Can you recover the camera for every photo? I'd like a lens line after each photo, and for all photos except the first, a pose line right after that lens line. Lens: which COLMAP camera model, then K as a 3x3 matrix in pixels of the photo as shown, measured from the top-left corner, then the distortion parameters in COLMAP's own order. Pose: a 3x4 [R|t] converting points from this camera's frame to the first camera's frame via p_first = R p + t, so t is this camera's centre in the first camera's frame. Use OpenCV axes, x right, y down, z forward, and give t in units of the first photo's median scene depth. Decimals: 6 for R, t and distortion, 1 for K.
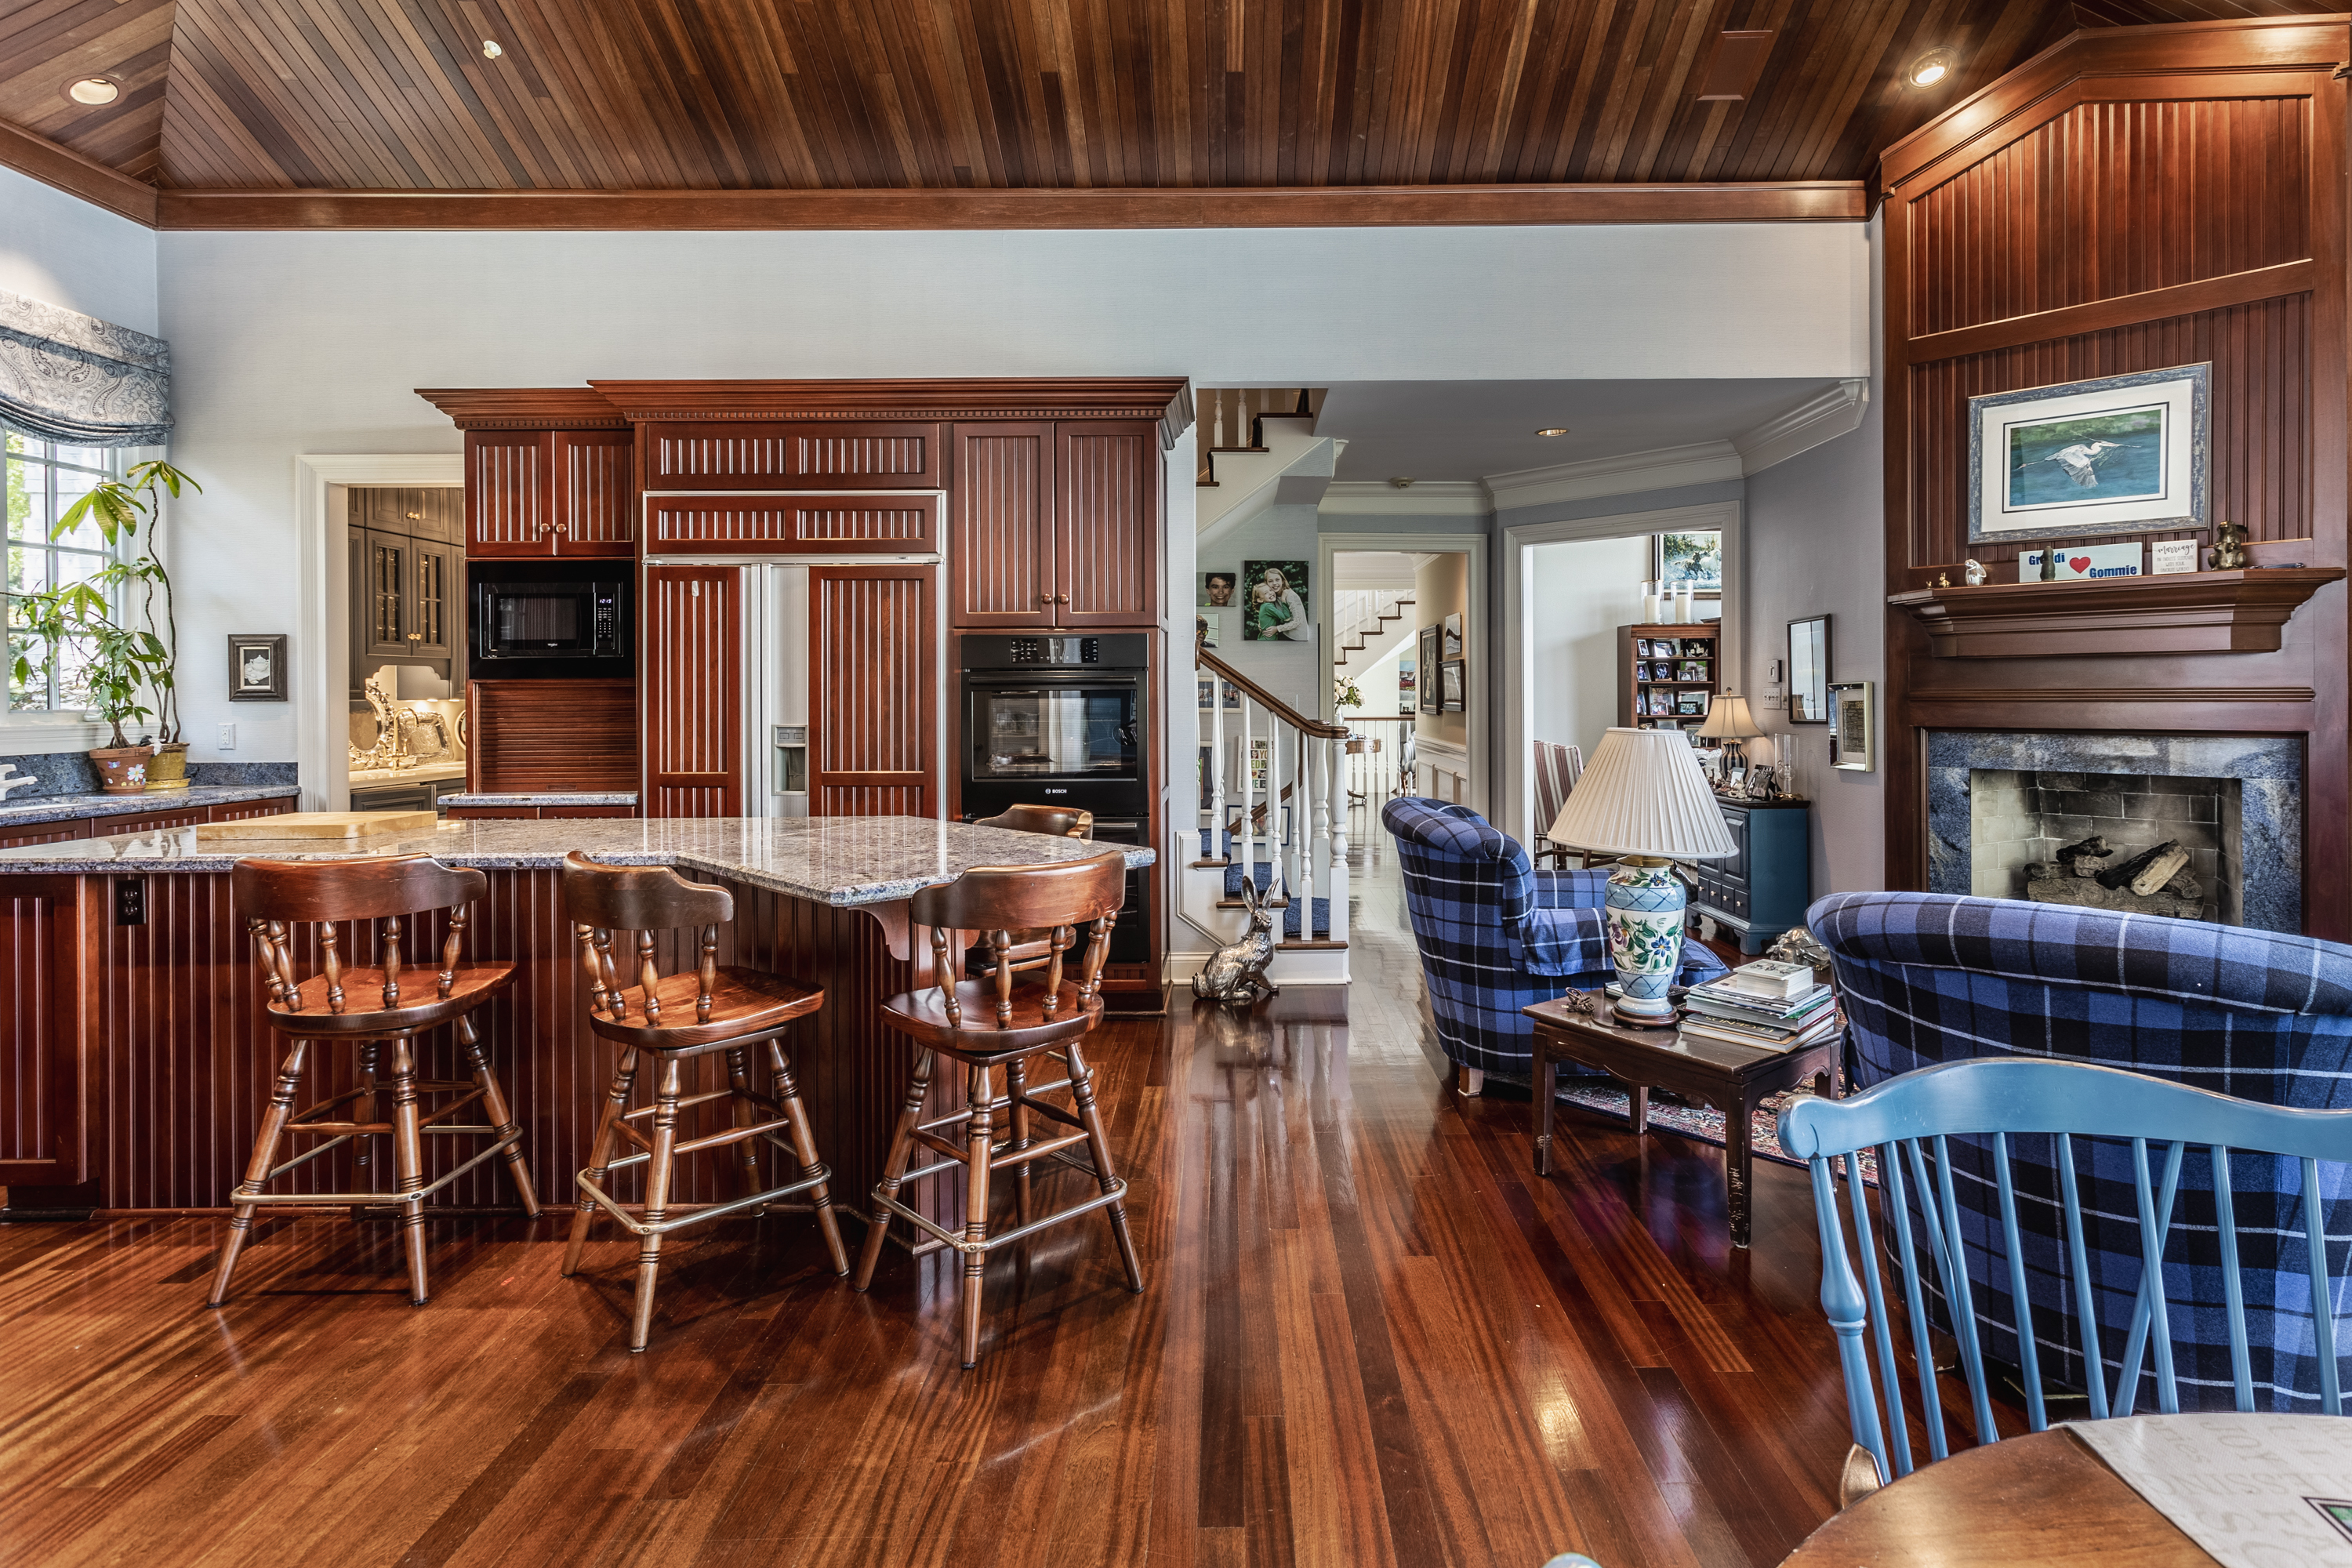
lens RADIAL K [[1202.5, 0, 1198.2], [0, 1202.5, 699.9], [0, 0, 1]] dist [-0.001832, 0.002465]
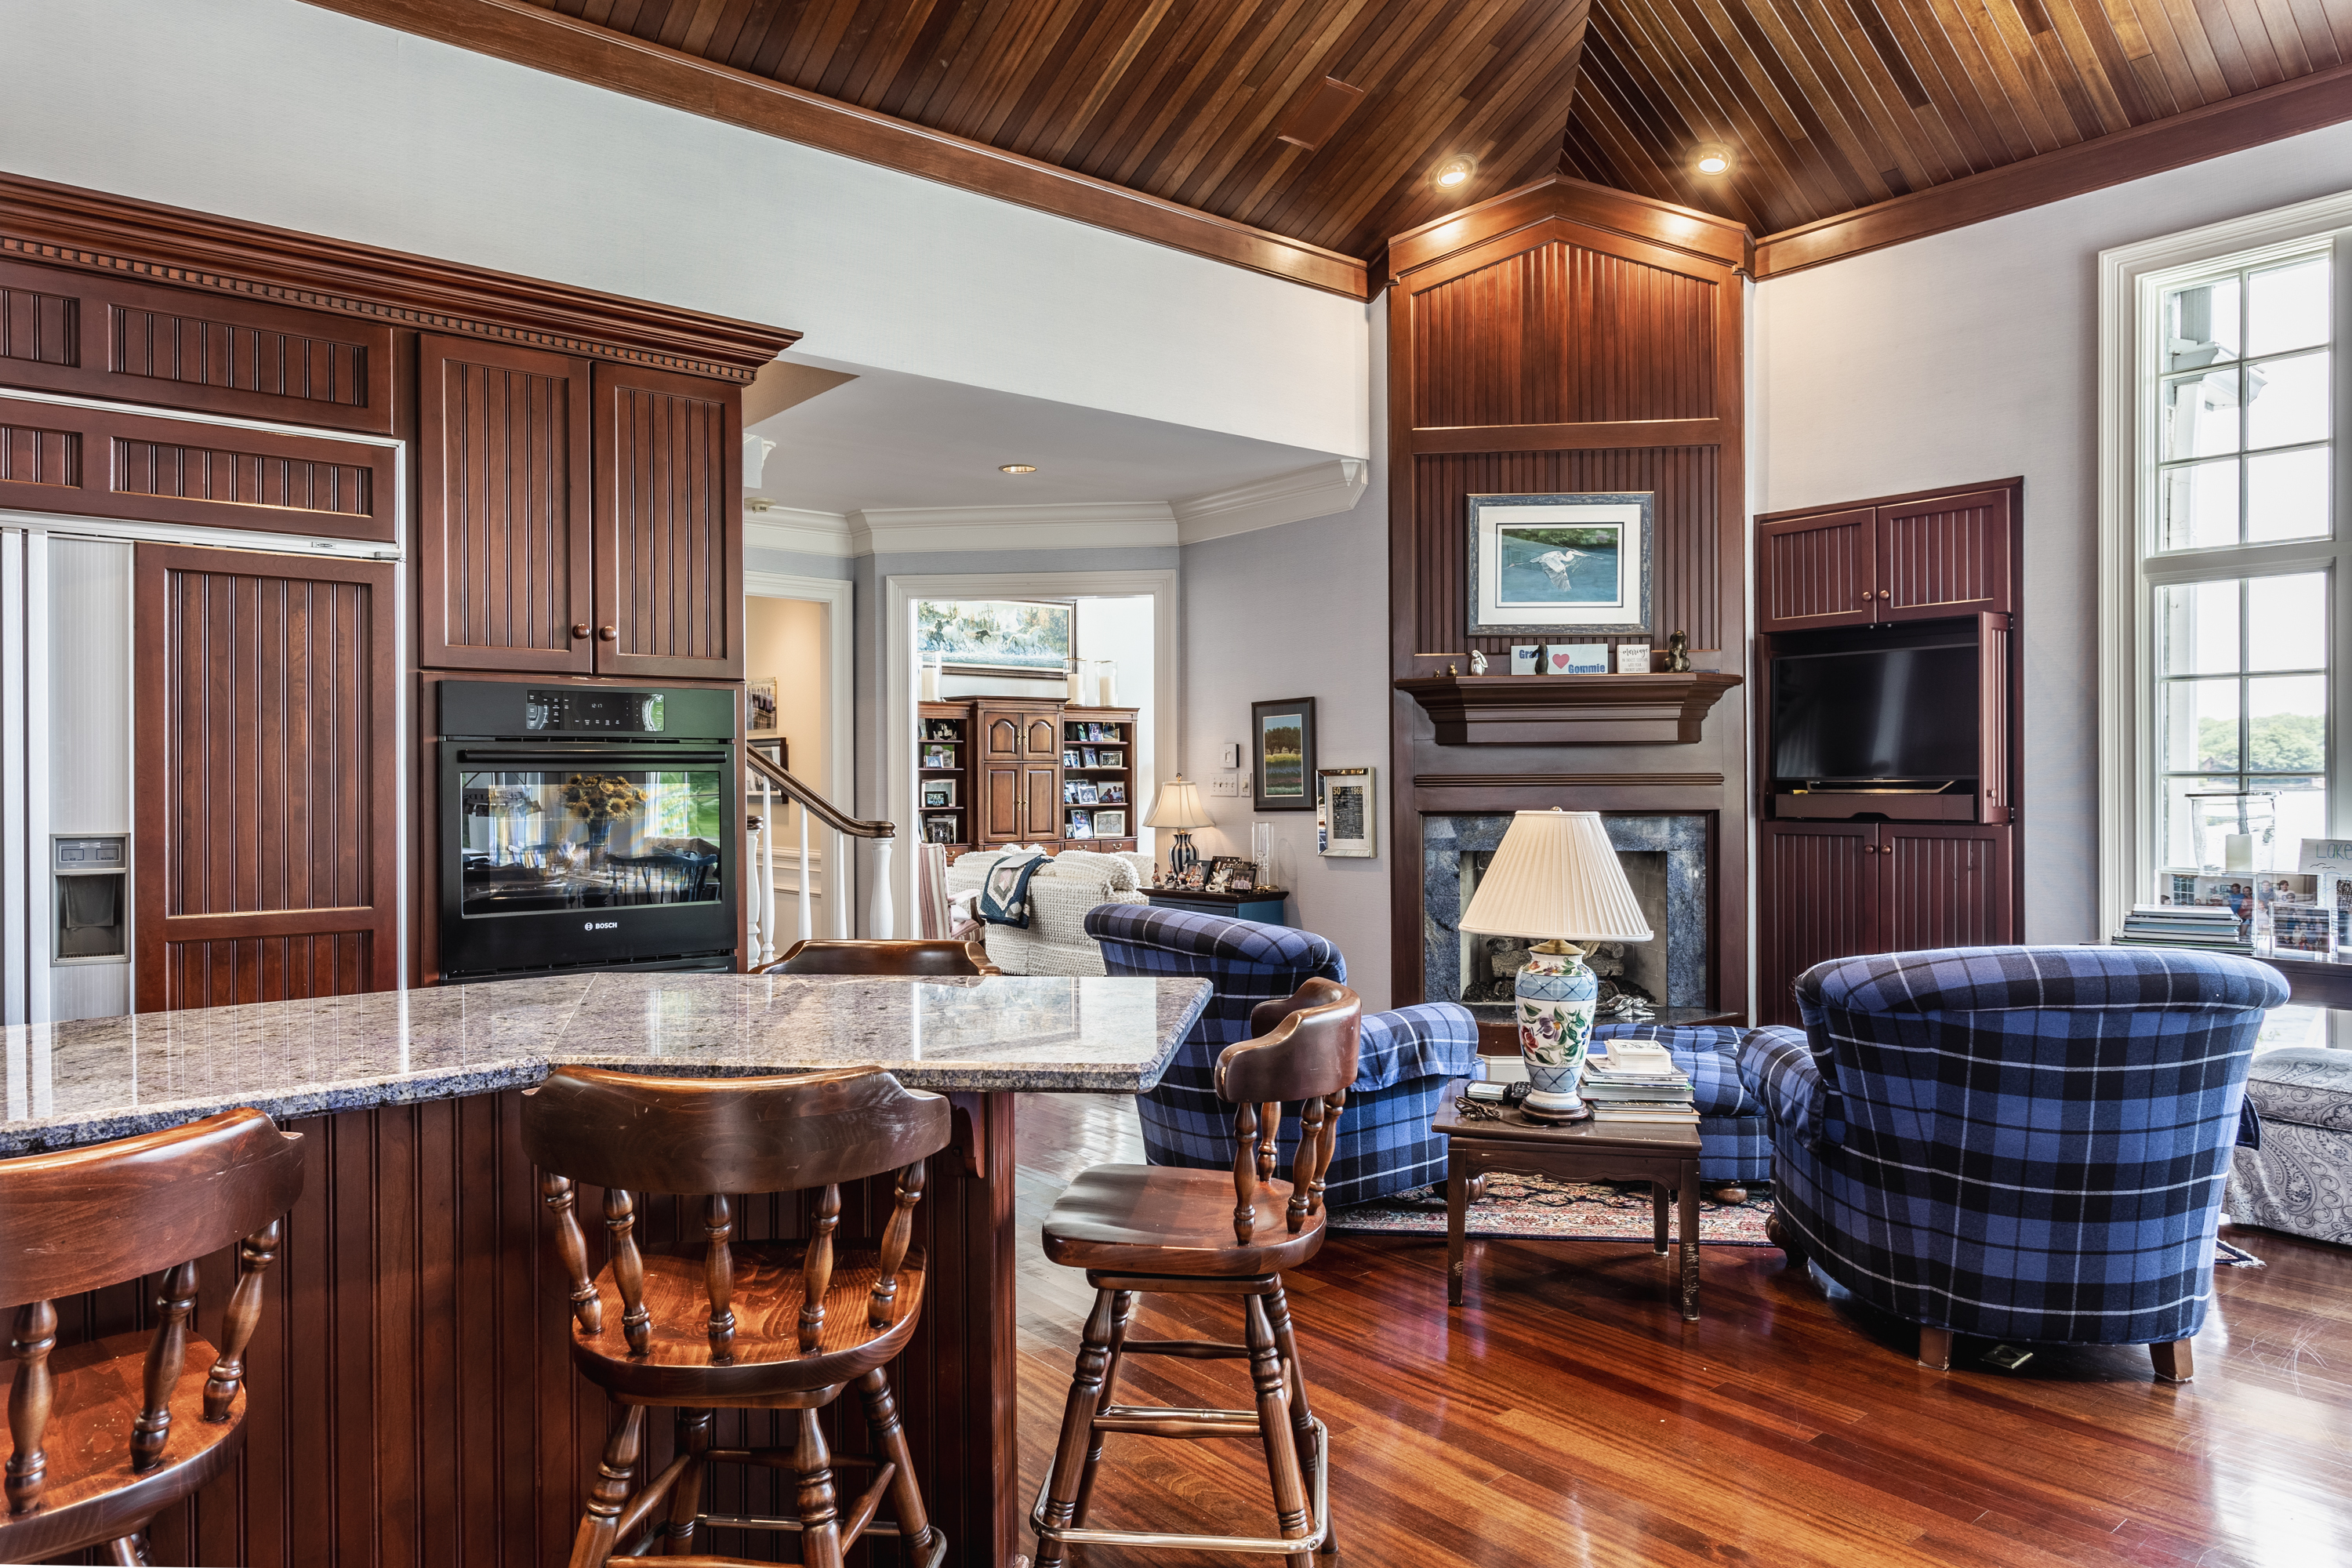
lens RADIAL K [[1491.1, 0, 1174.0], [0, 1491.1, 782.7], [0, 0, 1]] dist [-0.001599, 0.000007]
pose [[0.767338, -0.001139, 0.641241, -0.393720], [0.005602, 0.999972, -0.004926, 0.003135], [-0.641218, 0.007372, 0.767323, 0.178131]]
